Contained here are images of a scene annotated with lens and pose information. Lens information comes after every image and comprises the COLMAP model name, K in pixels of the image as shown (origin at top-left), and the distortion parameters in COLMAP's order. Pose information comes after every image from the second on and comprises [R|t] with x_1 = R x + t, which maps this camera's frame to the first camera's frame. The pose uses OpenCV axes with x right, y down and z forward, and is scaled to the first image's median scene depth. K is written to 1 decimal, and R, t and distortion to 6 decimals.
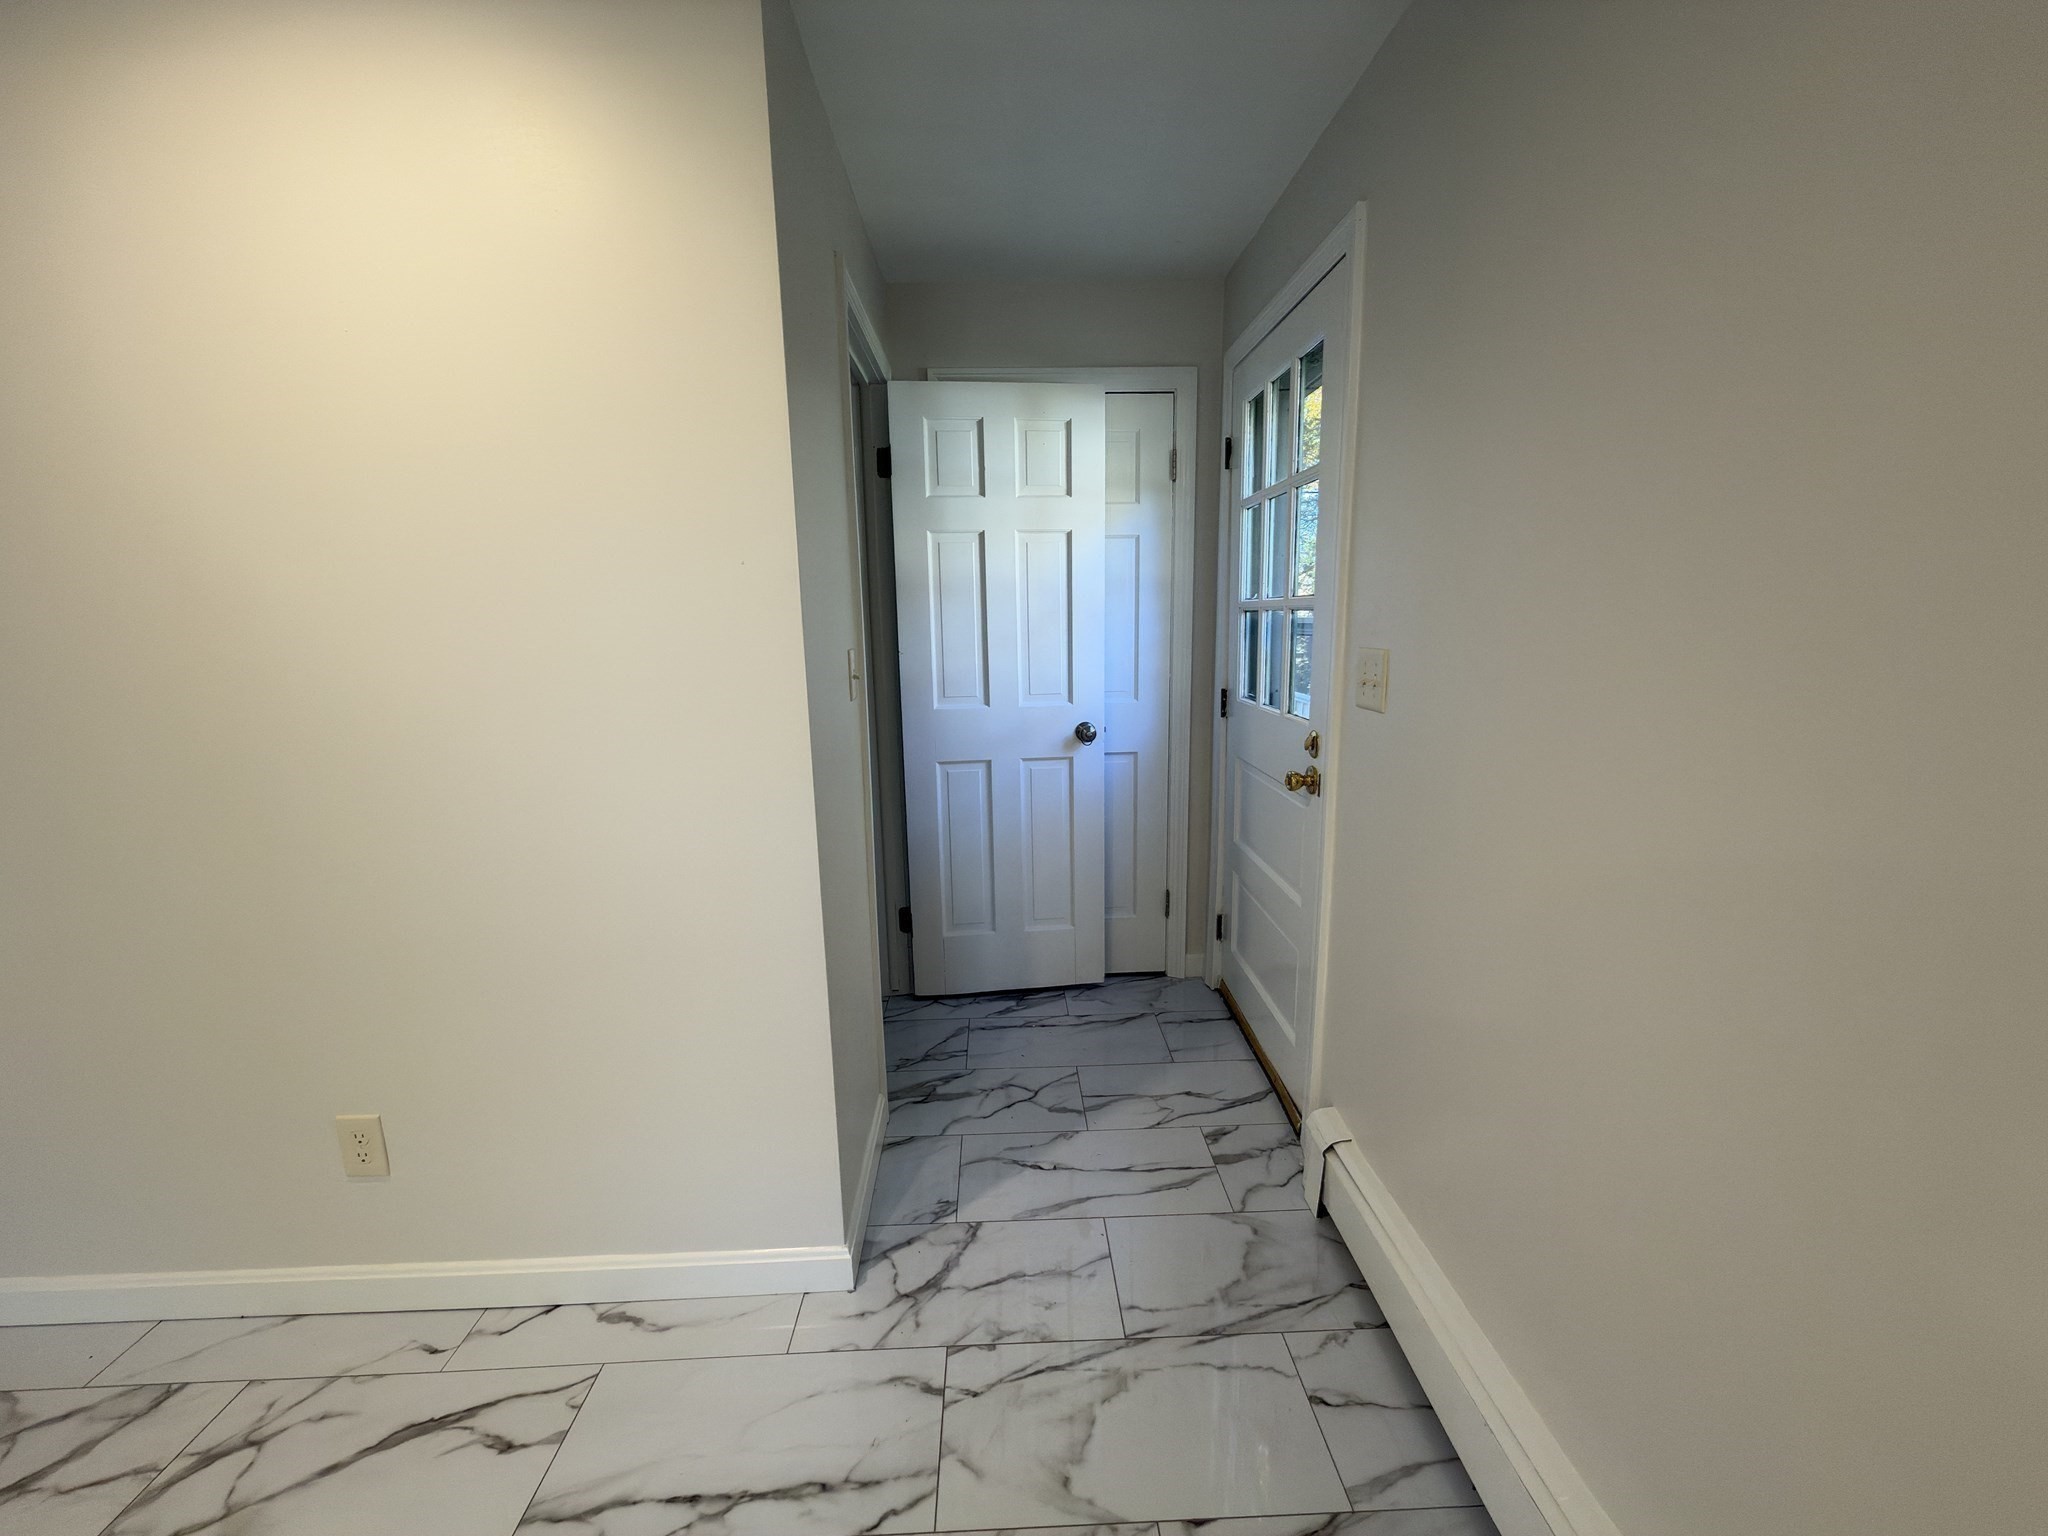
lens RADIAL K [[814.0, 0, 1016.0], [0, 814.0, 764.4], [0, 0, 1]] dist [0.001683, 0.000264]
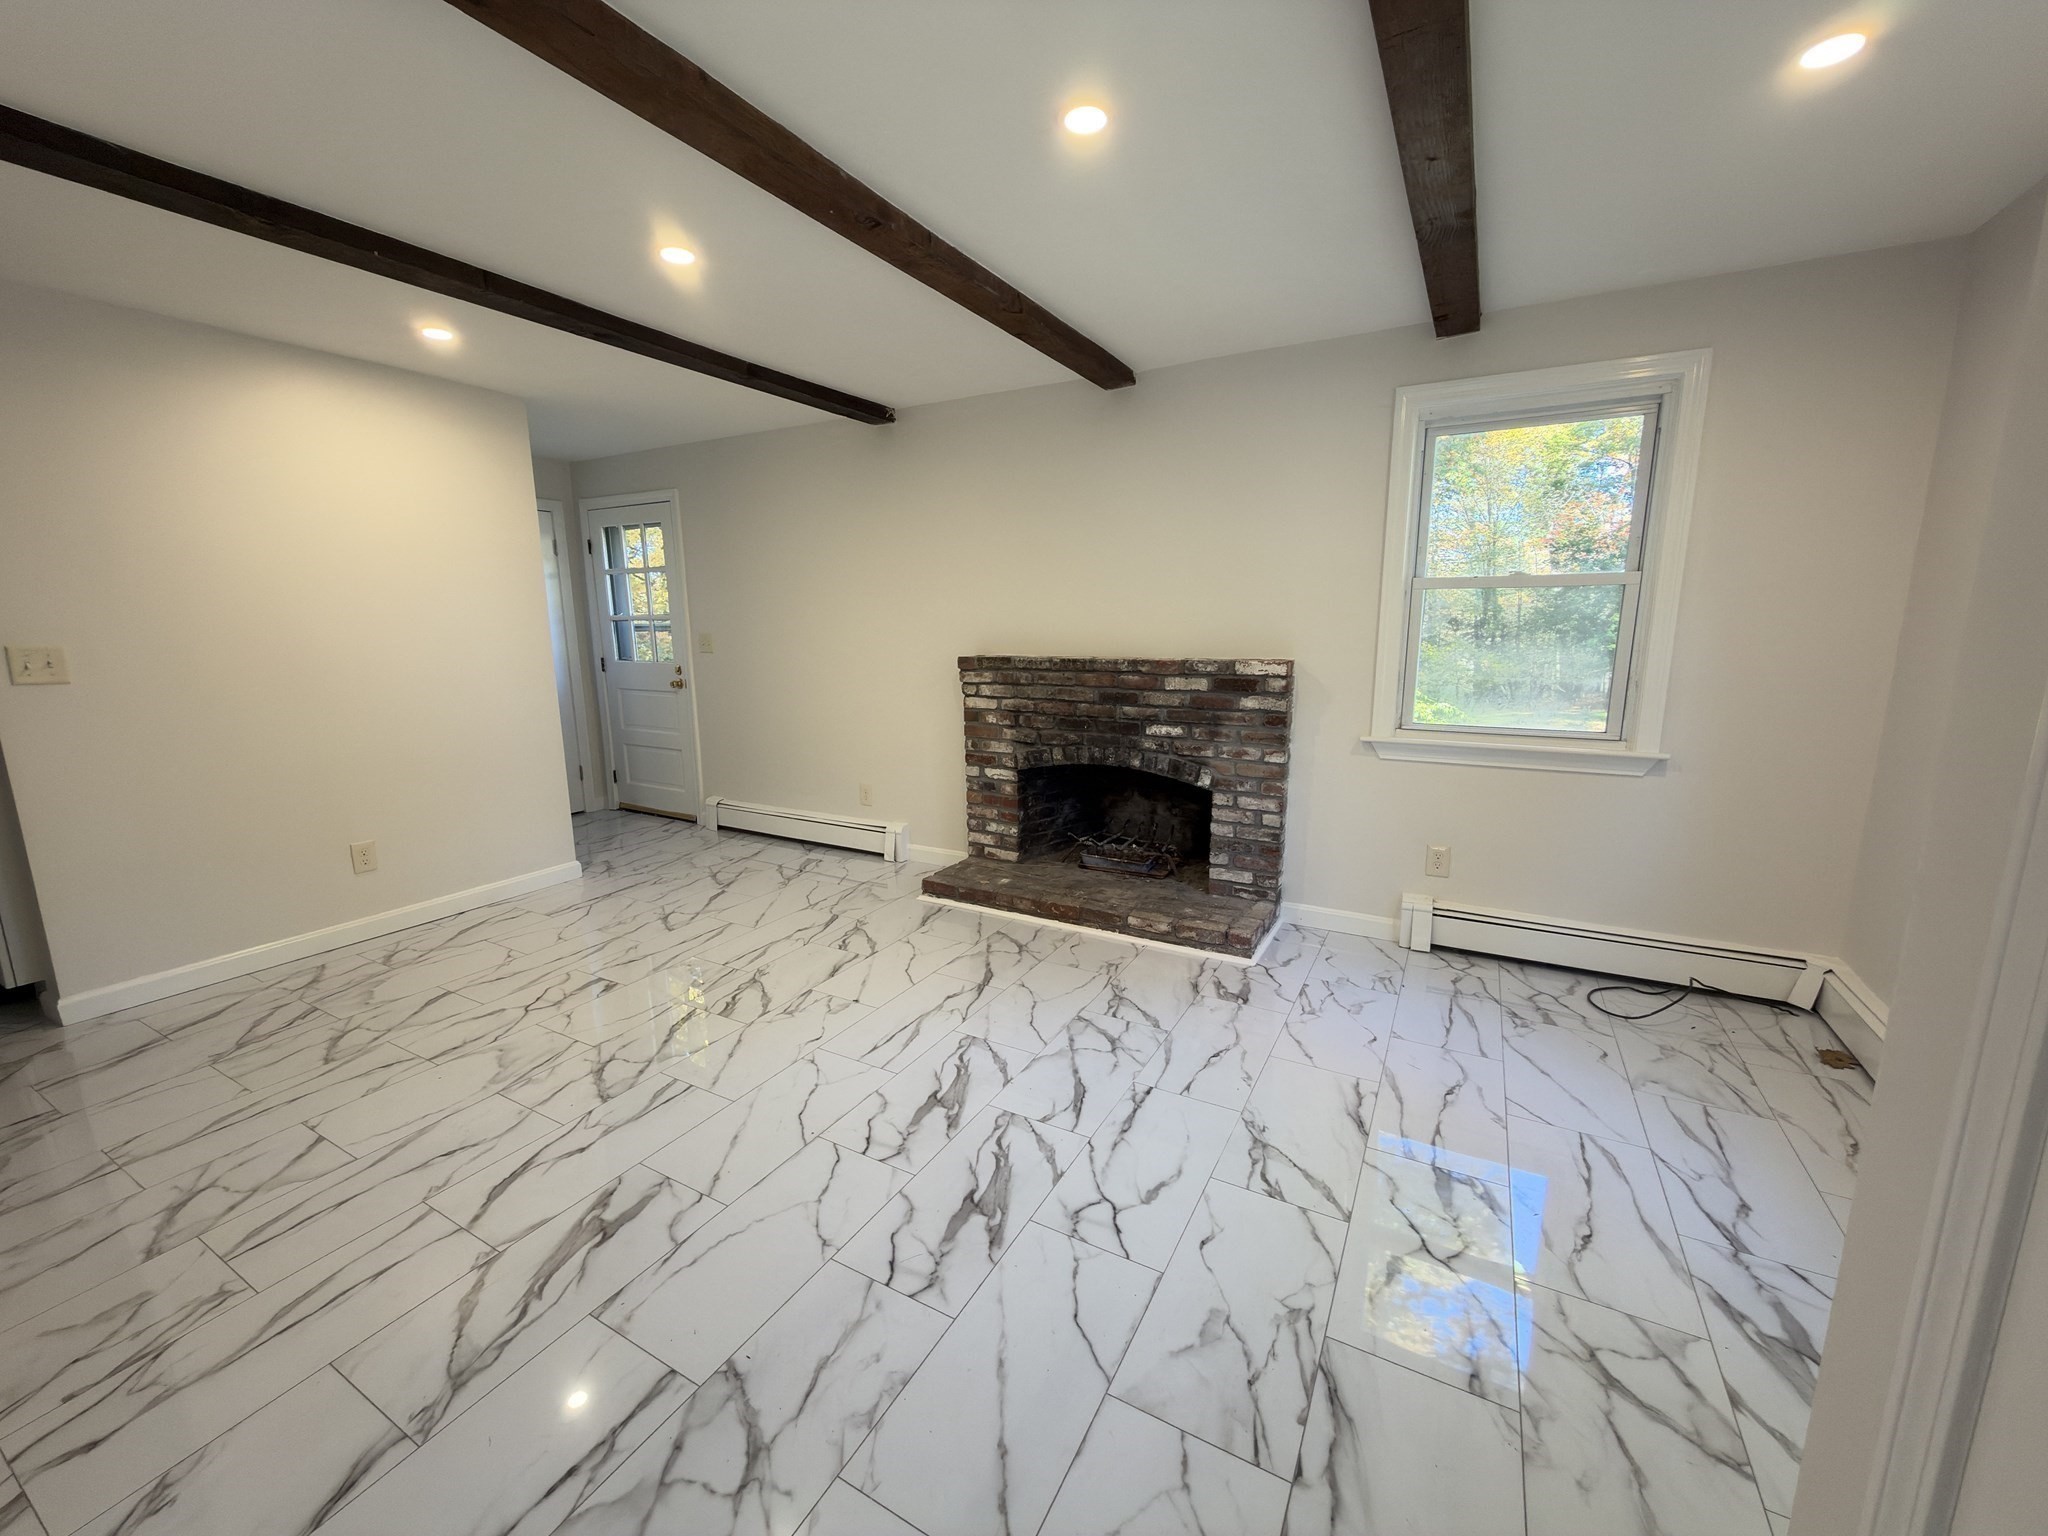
lens RADIAL K [[814.0, 0, 1018.3], [0, 814.0, 778.3], [0, 0, 1]] dist [0.001683, 0.000264]
pose [[0.508780, -0.143678, 0.848823, -1.462813], [0.152512, 0.985422, 0.075385, 0.309414], [-0.847280, 0.091101, 0.523276, -1.387053]]
